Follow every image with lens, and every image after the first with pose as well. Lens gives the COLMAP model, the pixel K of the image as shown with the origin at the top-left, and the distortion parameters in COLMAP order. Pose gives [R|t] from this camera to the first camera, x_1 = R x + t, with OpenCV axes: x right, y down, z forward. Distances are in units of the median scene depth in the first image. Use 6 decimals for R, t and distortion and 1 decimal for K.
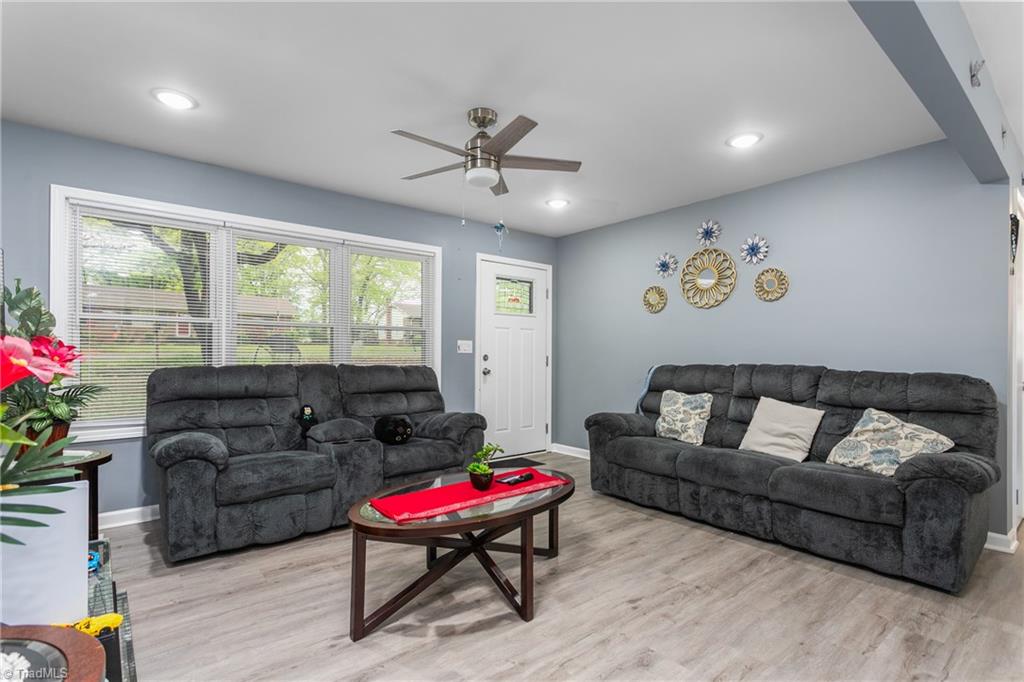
lens RADIAL K [[492.9, 0, 512.0], [0, 492.9, 354.5], [0, 0, 1]] dist [0.002024, 0.000350]
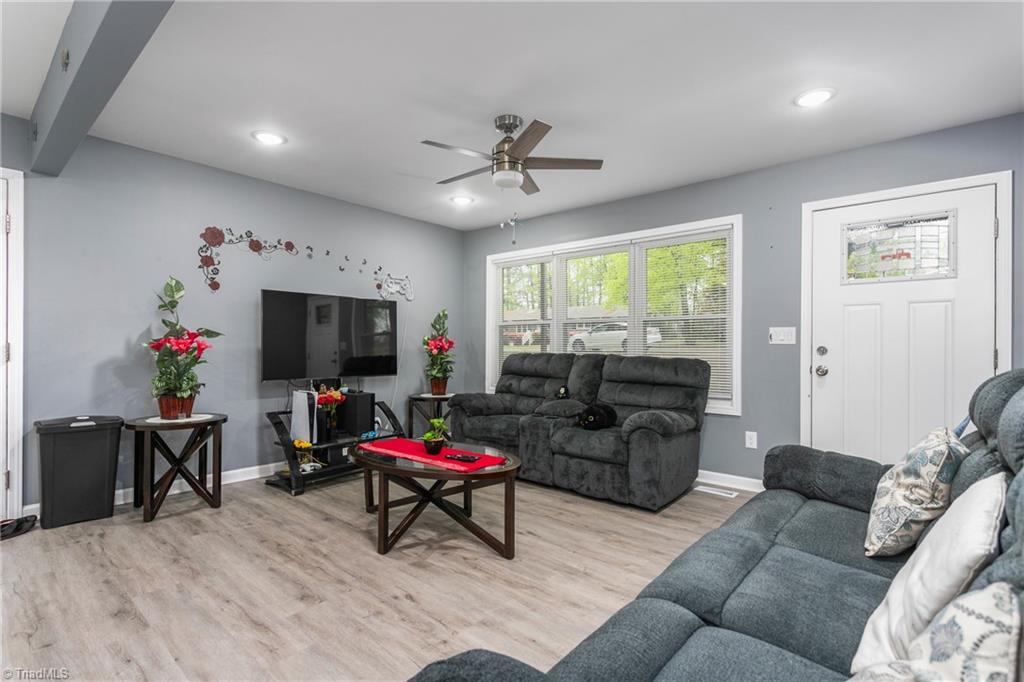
lens RADIAL K [[487.1, 0, 512.5], [0, 487.1, 343.2], [0, 0, 1]] dist [-0.000529, -0.000193]
pose [[0.171290, -0.009742, -0.985172, 0.985664], [-0.006801, 0.999916, -0.011070, 0.011437], [0.985197, 0.008596, 0.171209, 0.832723]]
